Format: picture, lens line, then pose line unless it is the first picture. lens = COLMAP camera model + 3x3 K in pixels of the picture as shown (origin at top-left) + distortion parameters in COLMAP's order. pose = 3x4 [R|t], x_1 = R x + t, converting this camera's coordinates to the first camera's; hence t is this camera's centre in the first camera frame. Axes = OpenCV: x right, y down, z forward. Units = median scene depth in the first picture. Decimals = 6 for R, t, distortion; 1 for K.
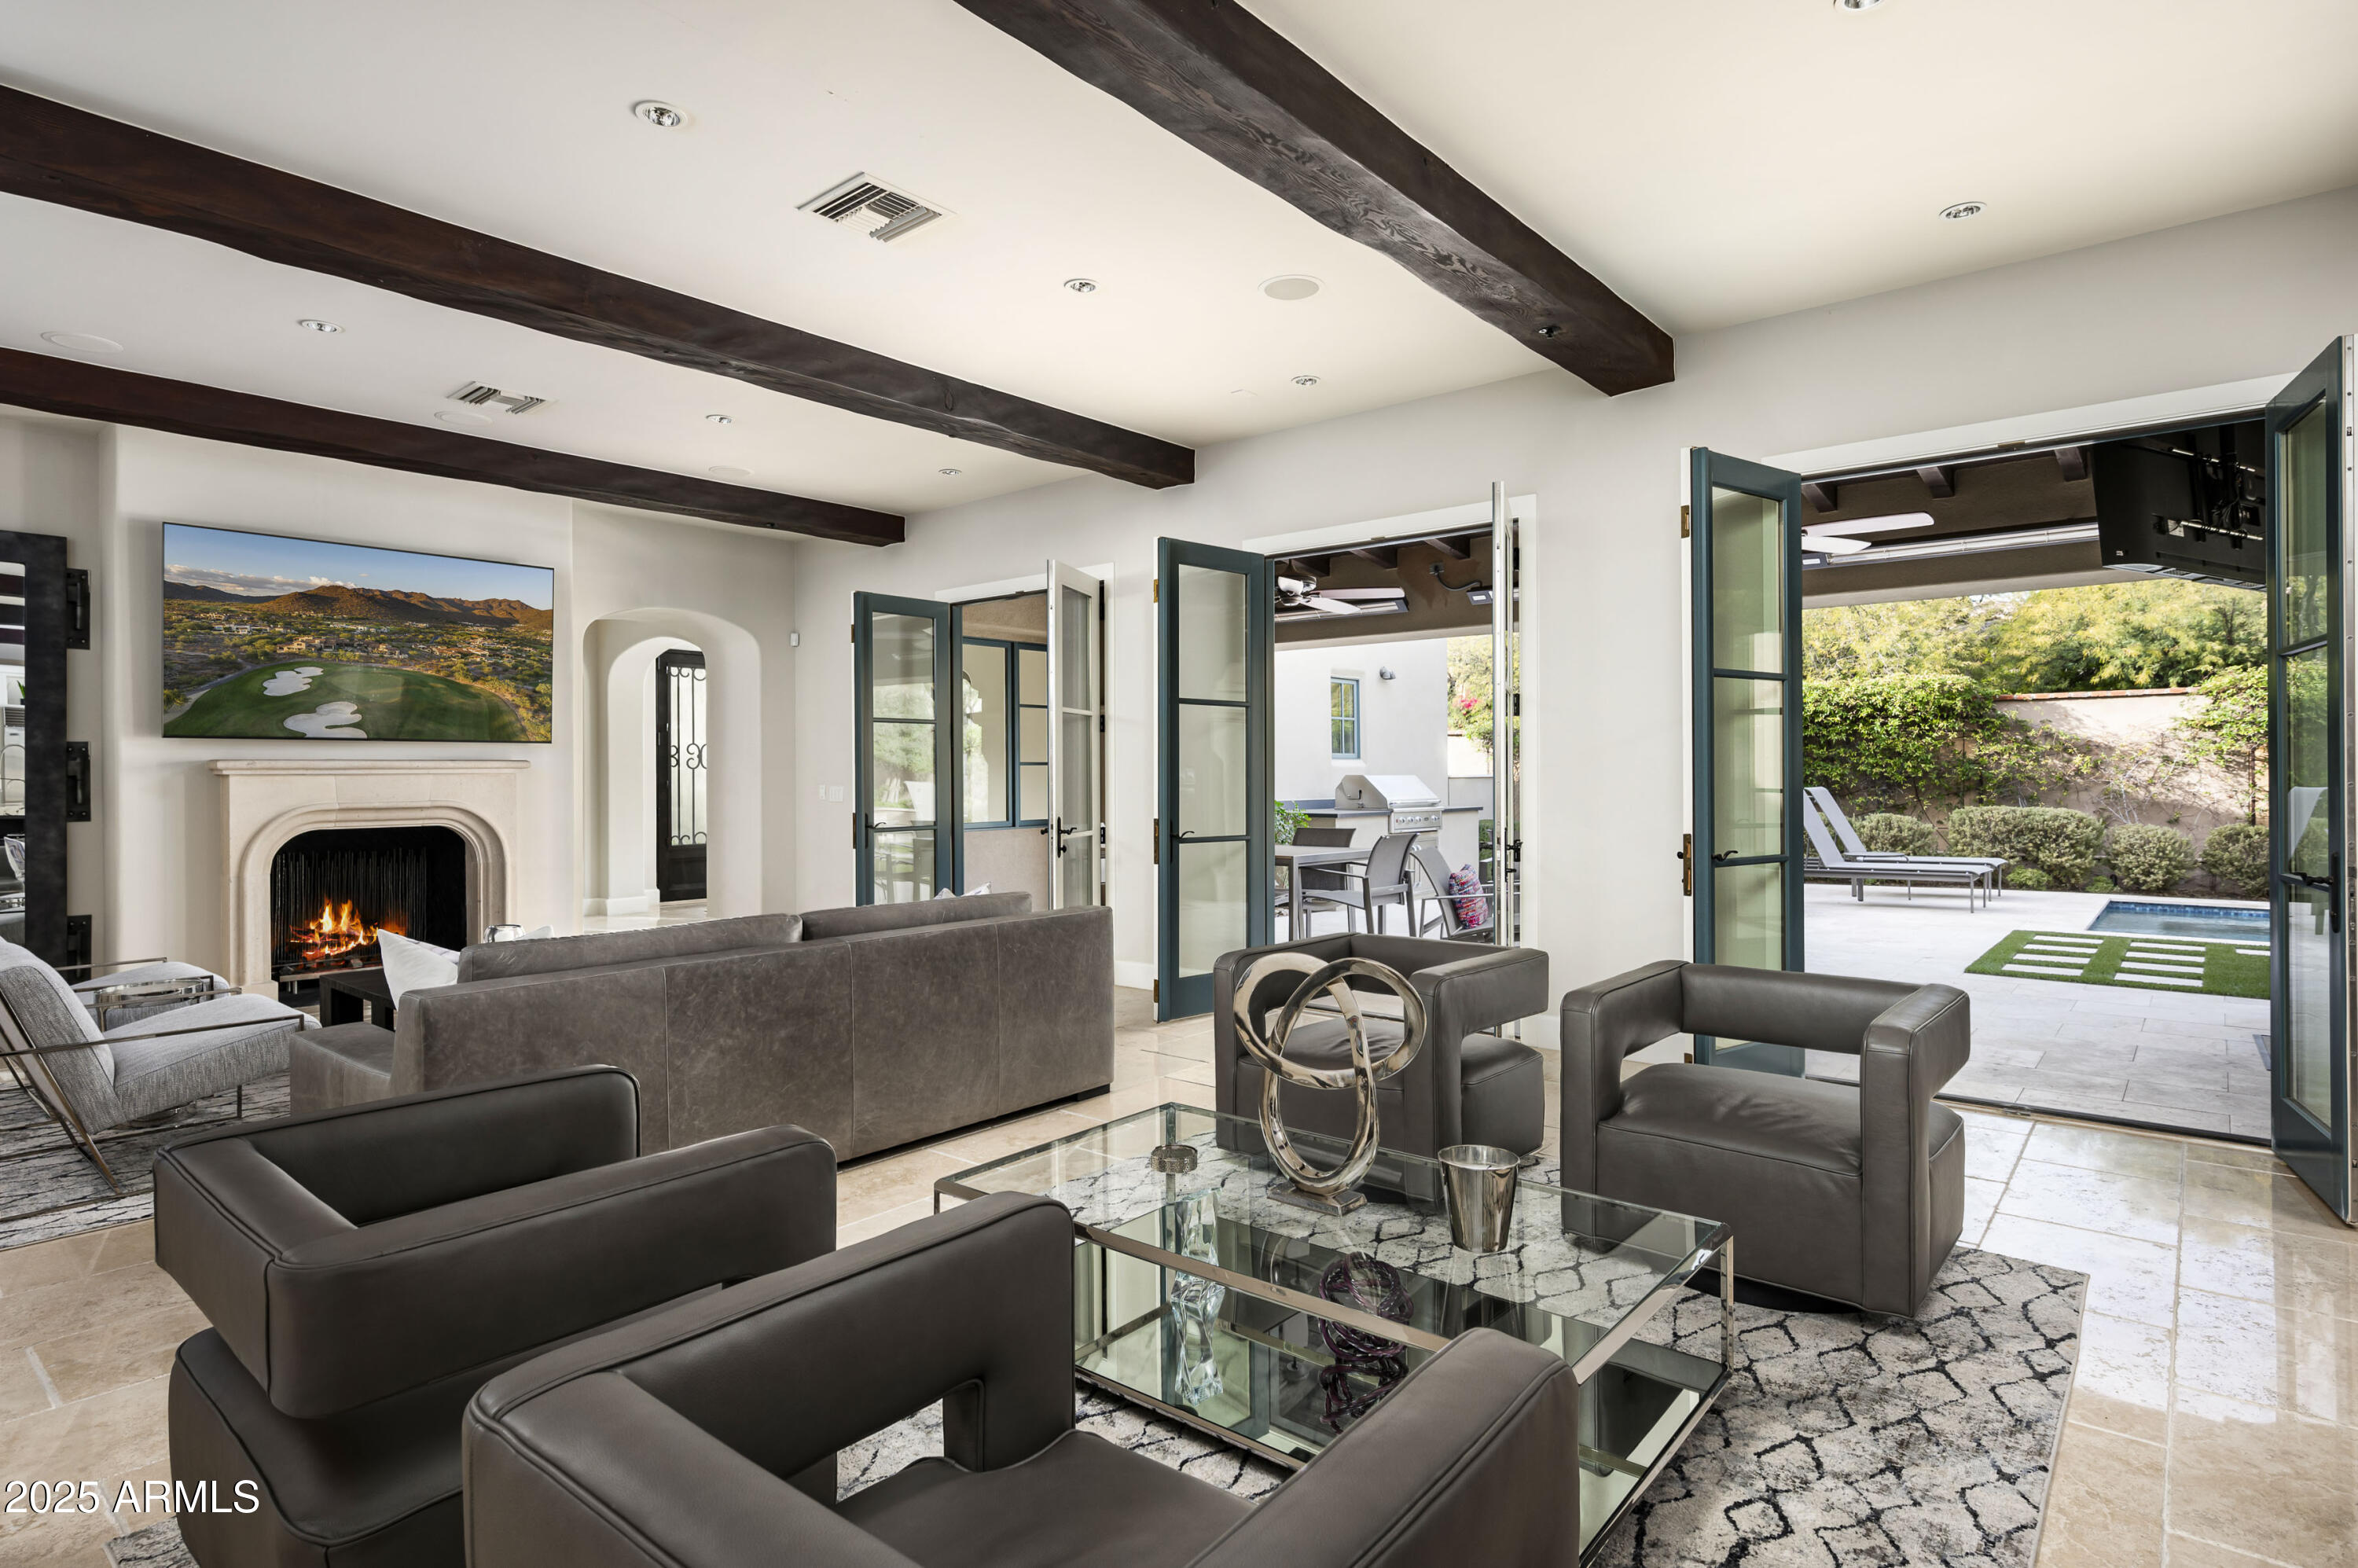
lens RADIAL K [[1215.5, 0, 1178.1], [0, 1215.5, 769.4], [0, 0, 1]] dist [-0.000624, 0.000298]
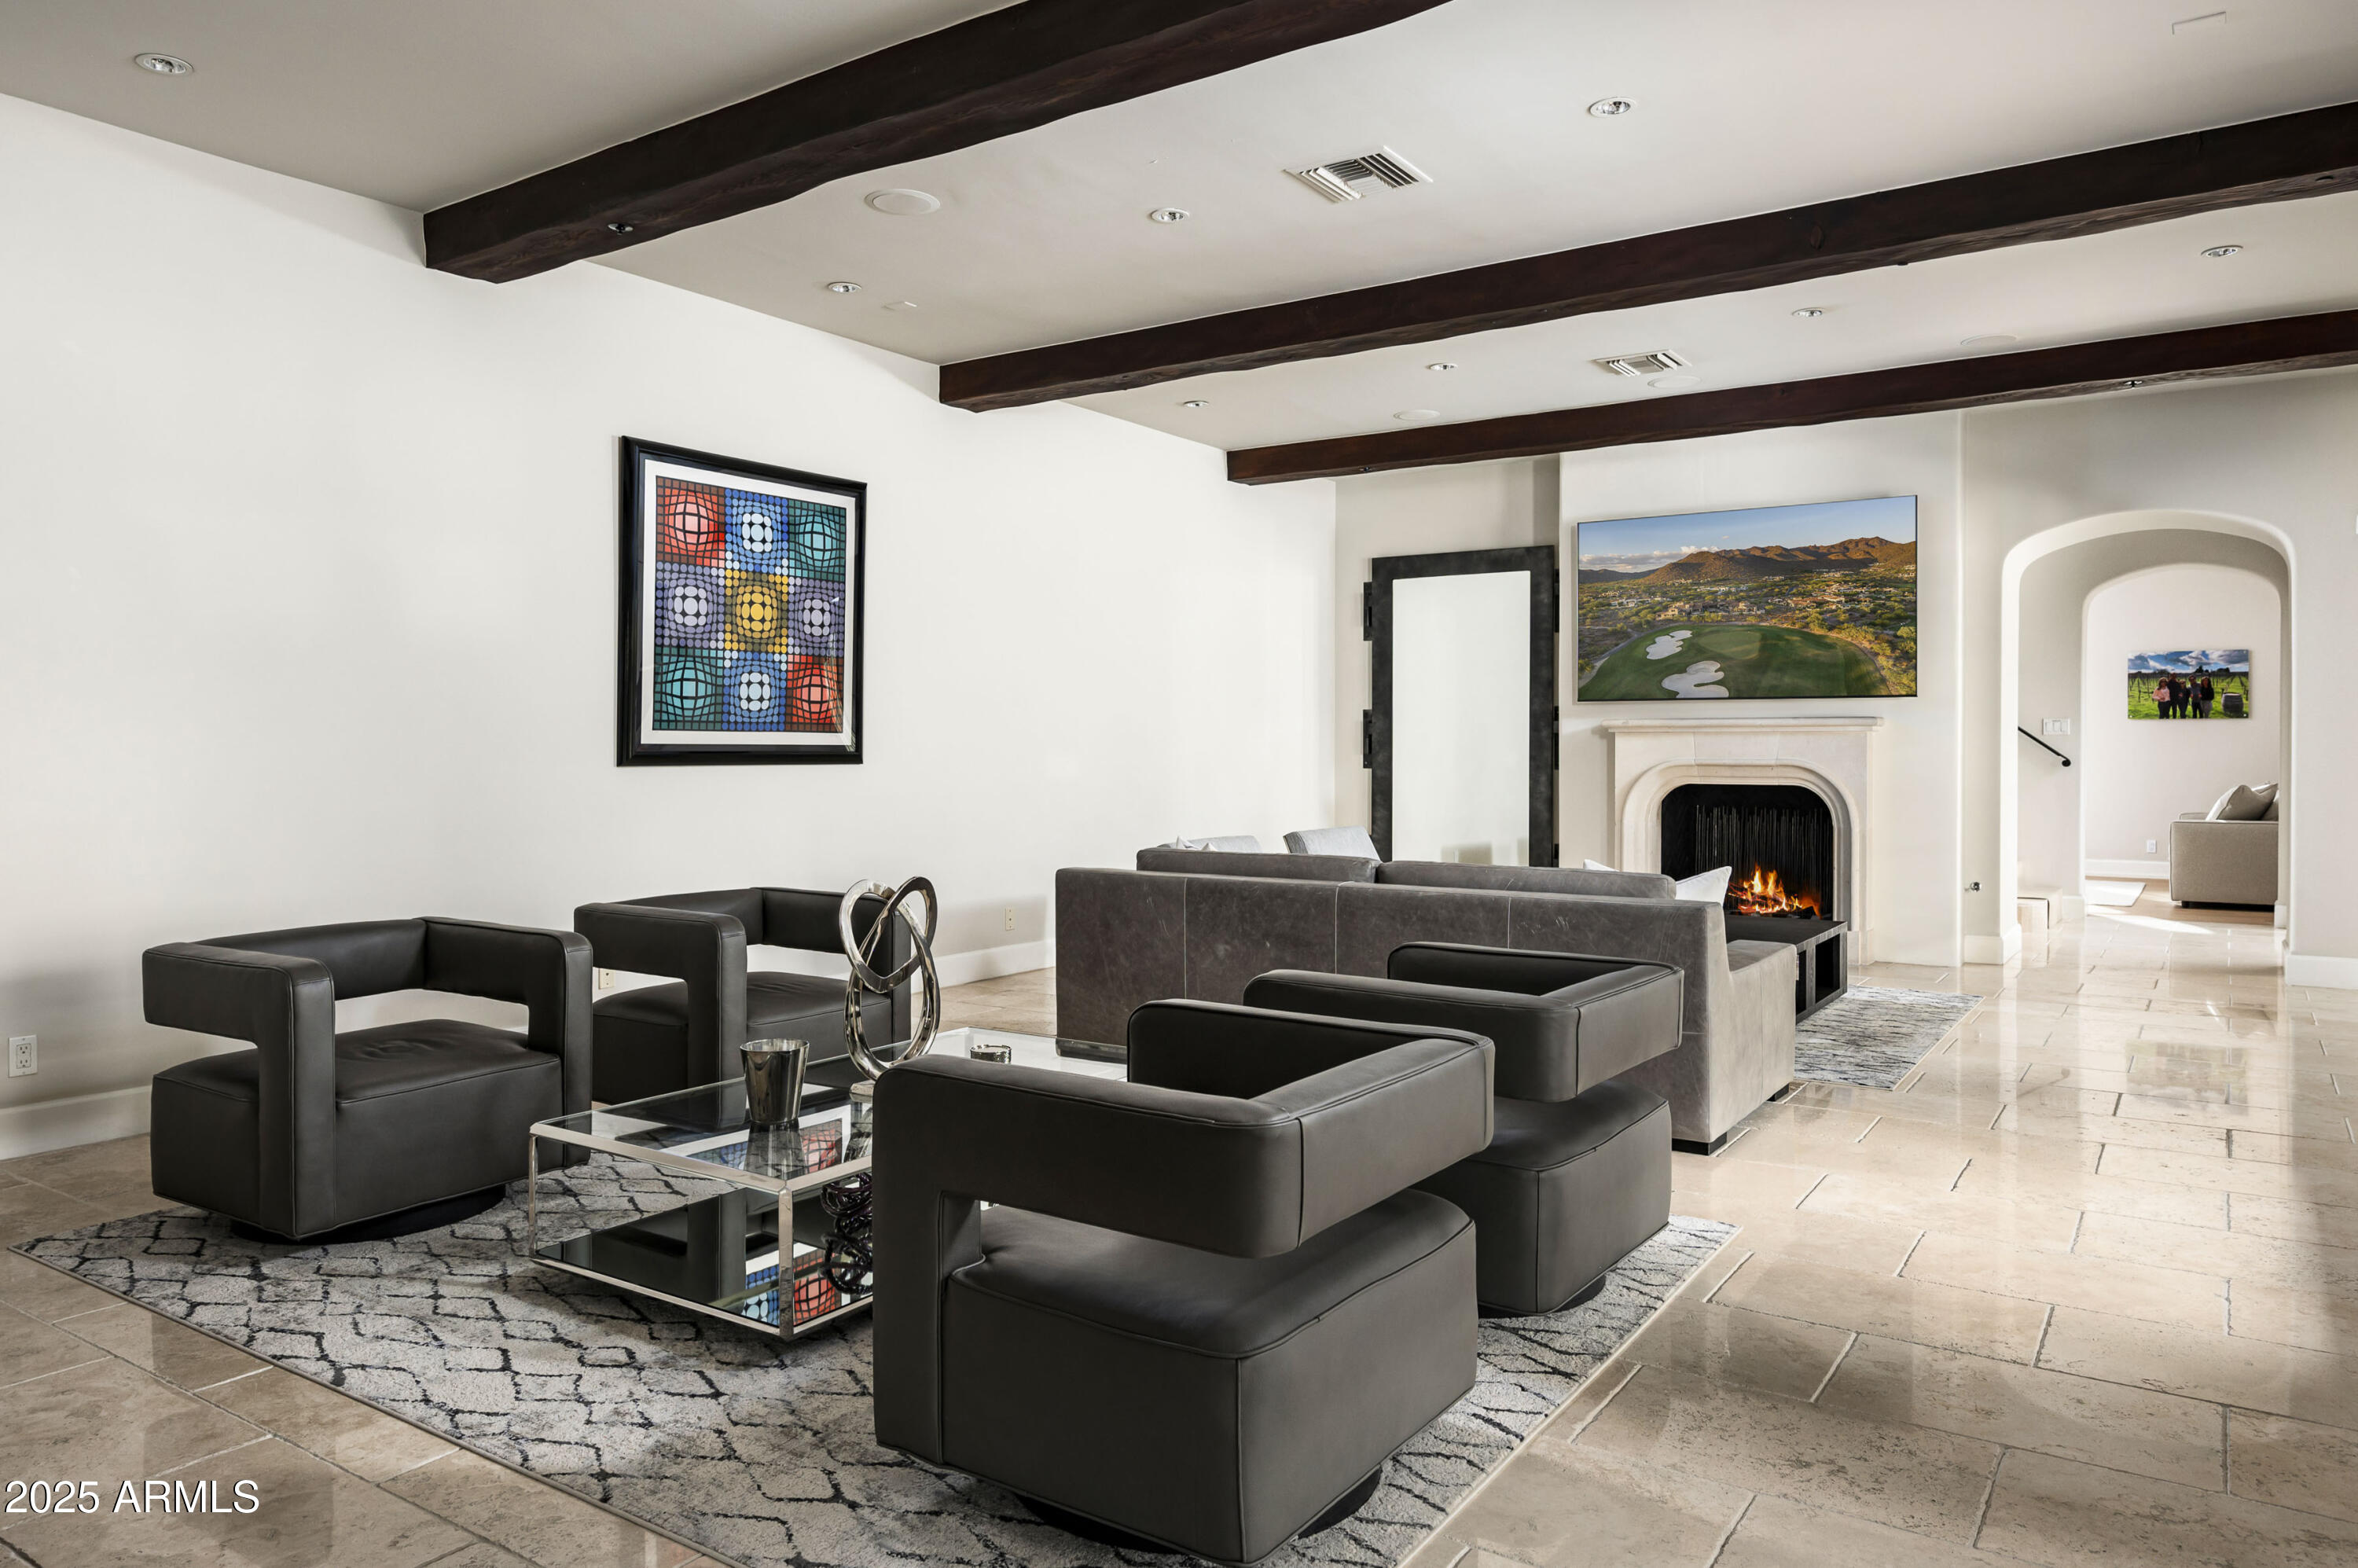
lens RADIAL K [[1508.4, 0, 1177.5], [0, 1508.4, 742.2], [0, 0, 1]] dist [0.001257, 0.000596]
pose [[0.123206, 0.006972, -0.992357, 0.561967], [0.002857, 0.999969, 0.007380, 0.003856], [0.992377, -0.003745, 0.123182, 0.387420]]
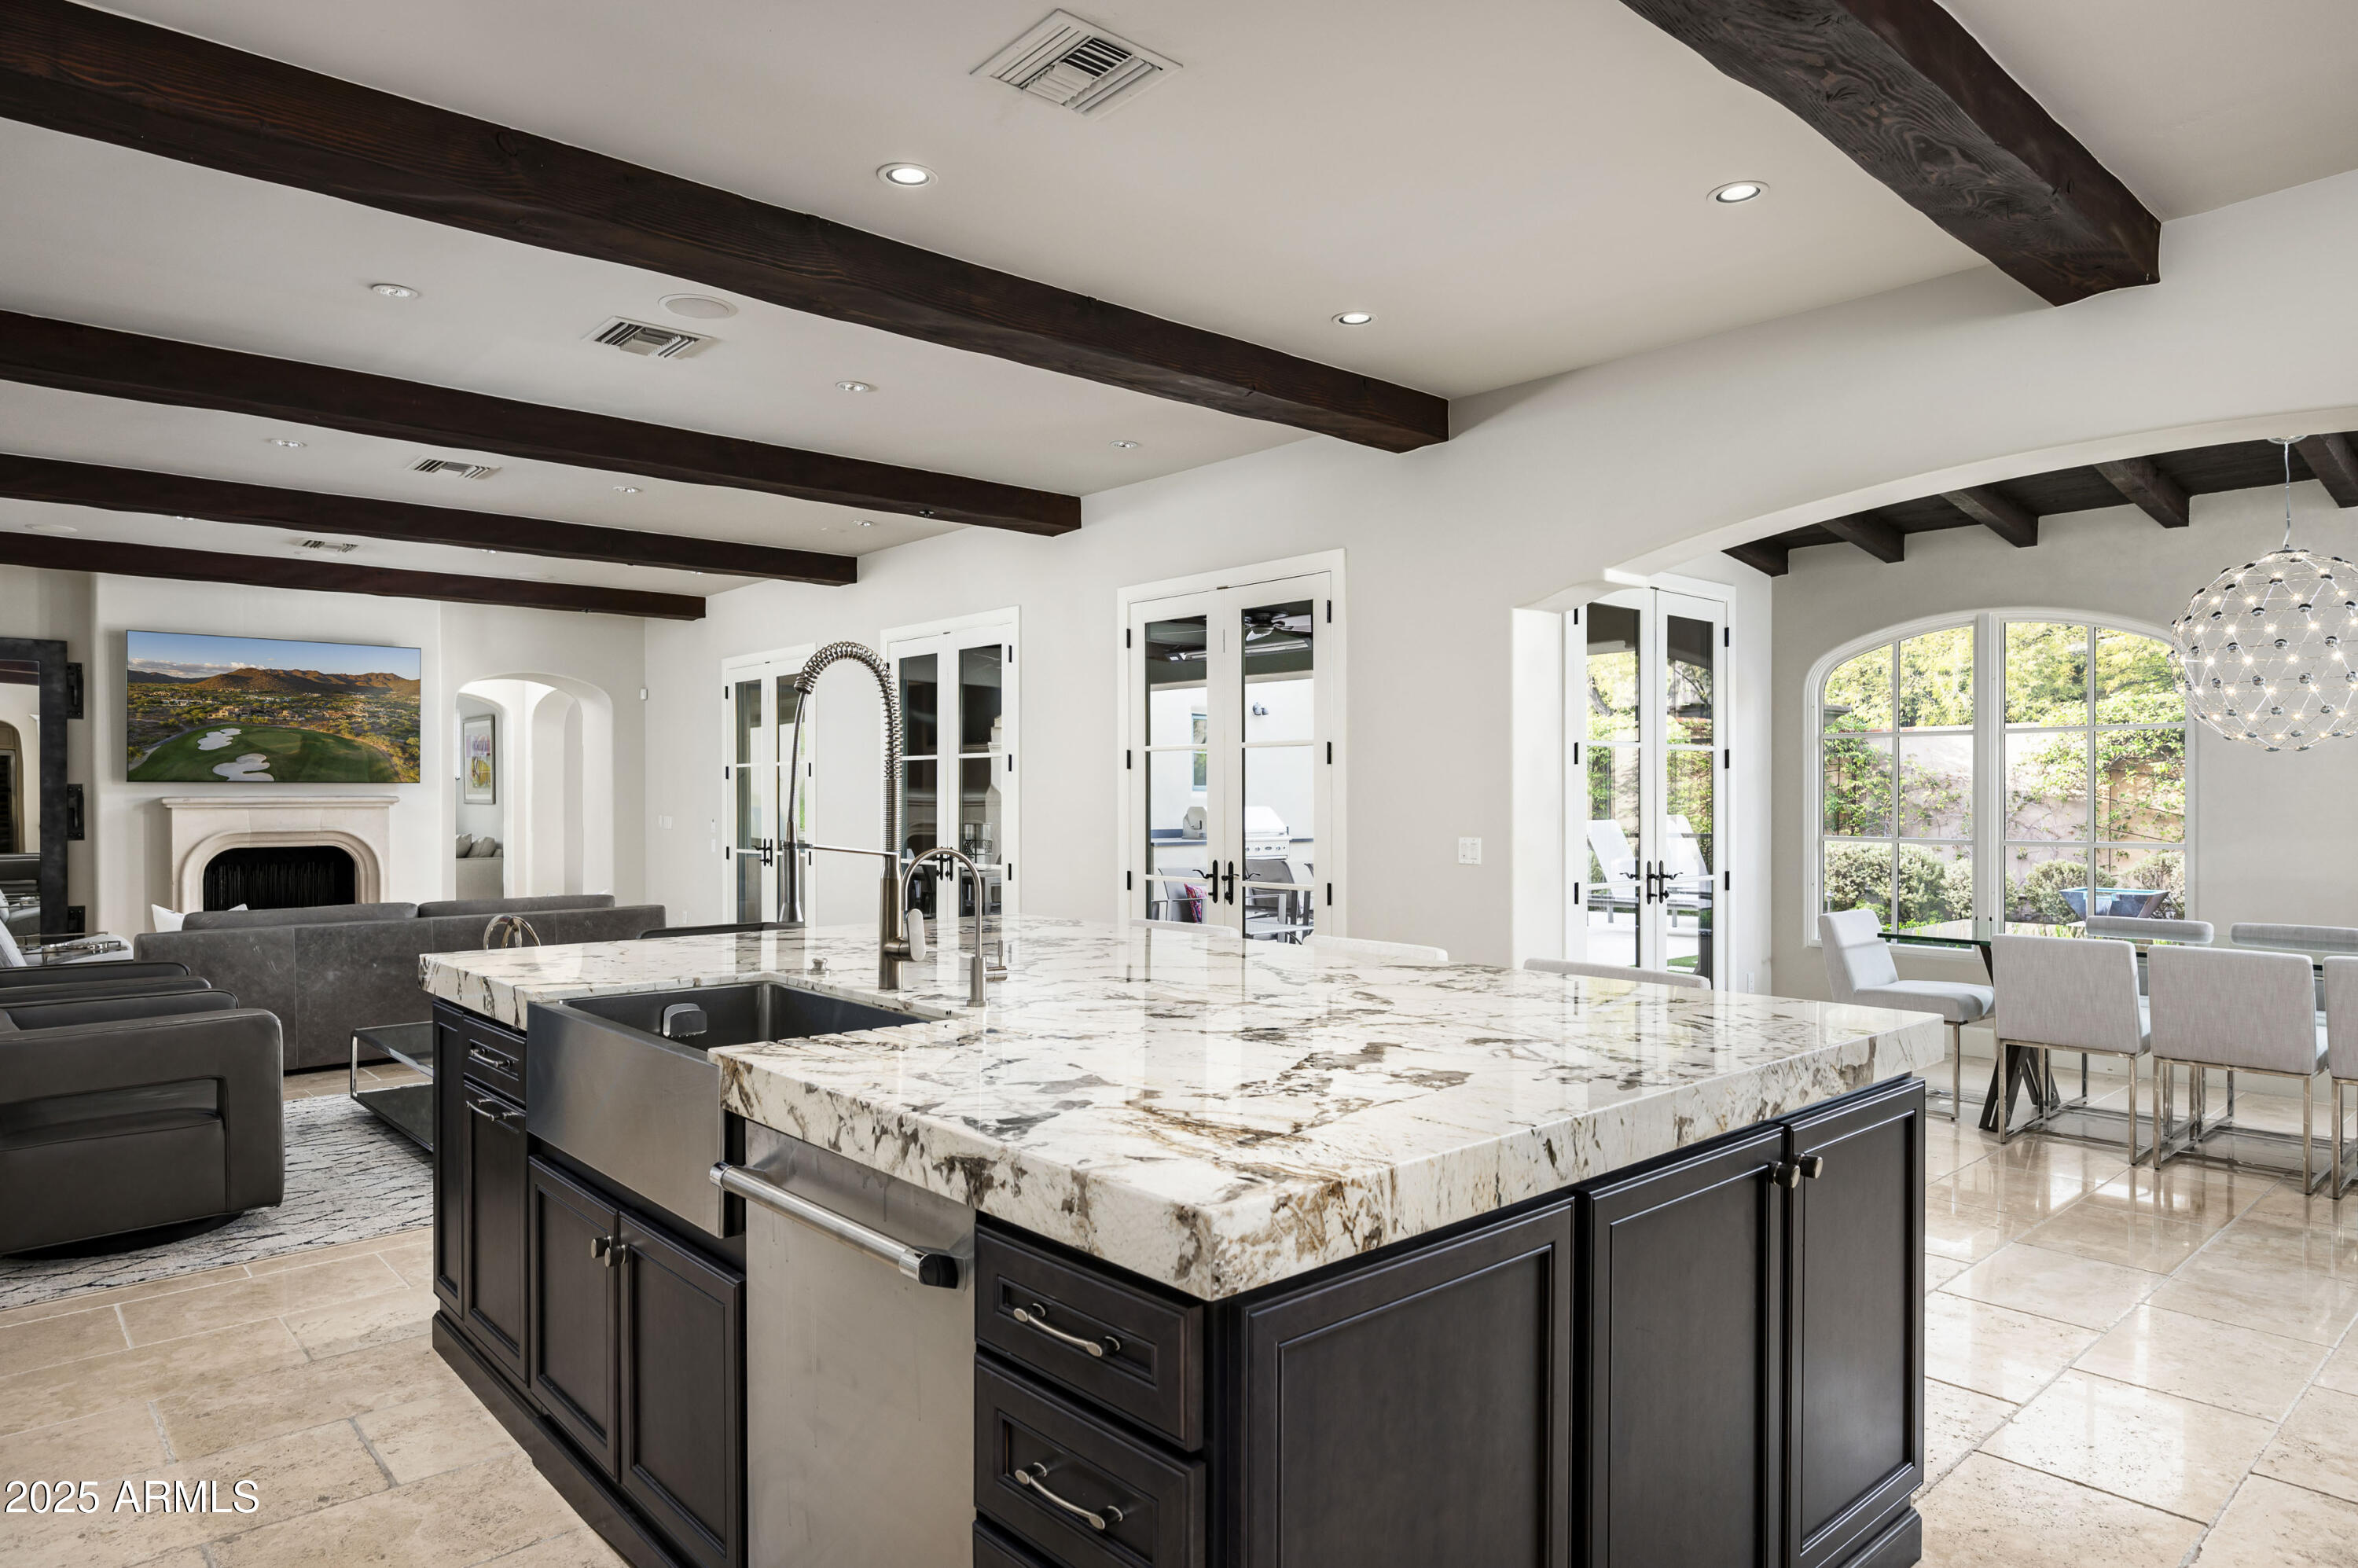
lens RADIAL K [[1332.4, 0, 1173.9], [0, 1332.4, 804.5], [0, 0, 1]] dist [0.005938, -0.022354]
pose [[0.993351, 0.005464, -0.114999, 0.507381], [-0.004397, 0.999945, 0.009529, -0.017935], [0.115044, -0.008960, 0.993320, -0.360036]]
